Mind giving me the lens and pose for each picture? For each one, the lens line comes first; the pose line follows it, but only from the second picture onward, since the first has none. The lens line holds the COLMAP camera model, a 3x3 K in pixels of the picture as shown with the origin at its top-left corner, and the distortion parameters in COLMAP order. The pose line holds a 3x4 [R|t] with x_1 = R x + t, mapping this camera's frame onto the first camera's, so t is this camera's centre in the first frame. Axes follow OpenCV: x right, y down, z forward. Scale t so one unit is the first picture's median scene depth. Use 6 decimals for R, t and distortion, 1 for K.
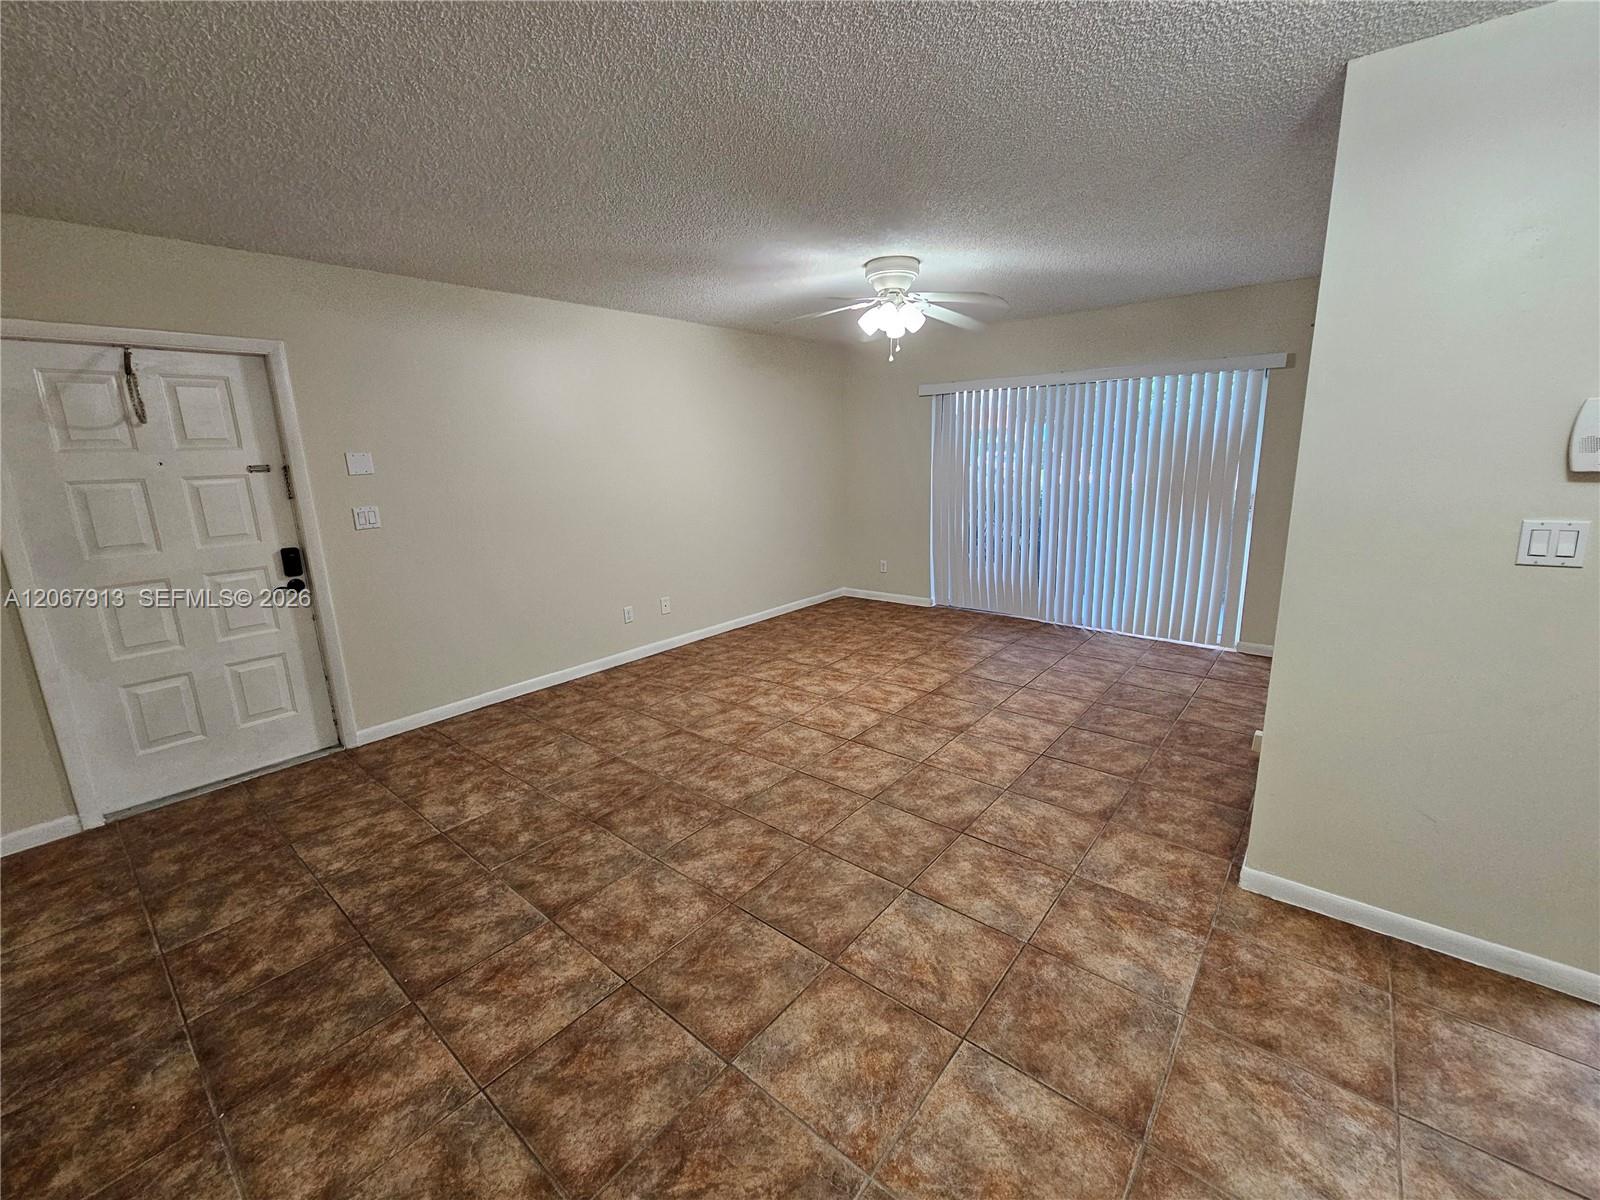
lens RADIAL K [[660.3, 0, 799.5], [0, 660.3, 594.8], [0, 0, 1]] dist [-0.001616, 0.000415]
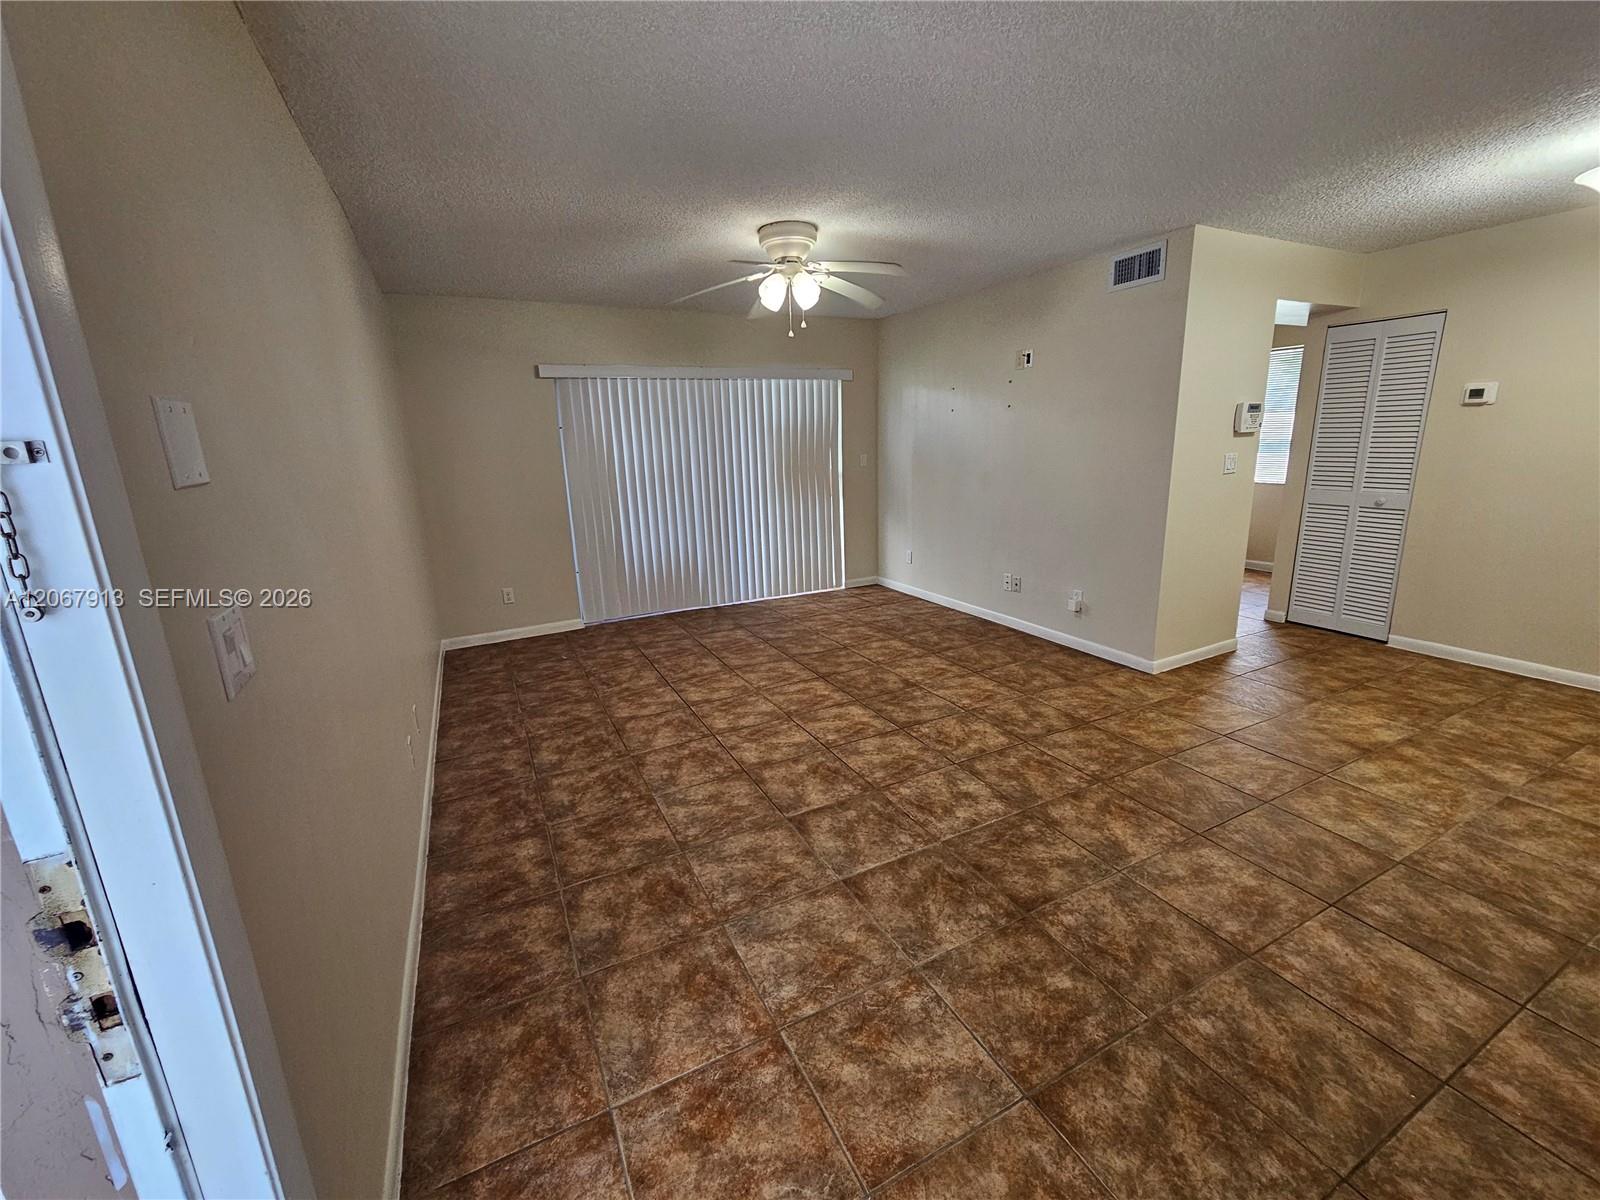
lens RADIAL K [[660.3, 0, 807.8], [0, 660.3, 586.3], [0, 0, 1]] dist [-0.001616, 0.000415]
pose [[0.395070, -0.194421, 0.897842, -0.831762], [0.219574, 0.969005, 0.113213, -0.125021], [-0.892024, 0.152416, 0.425514, 0.701644]]
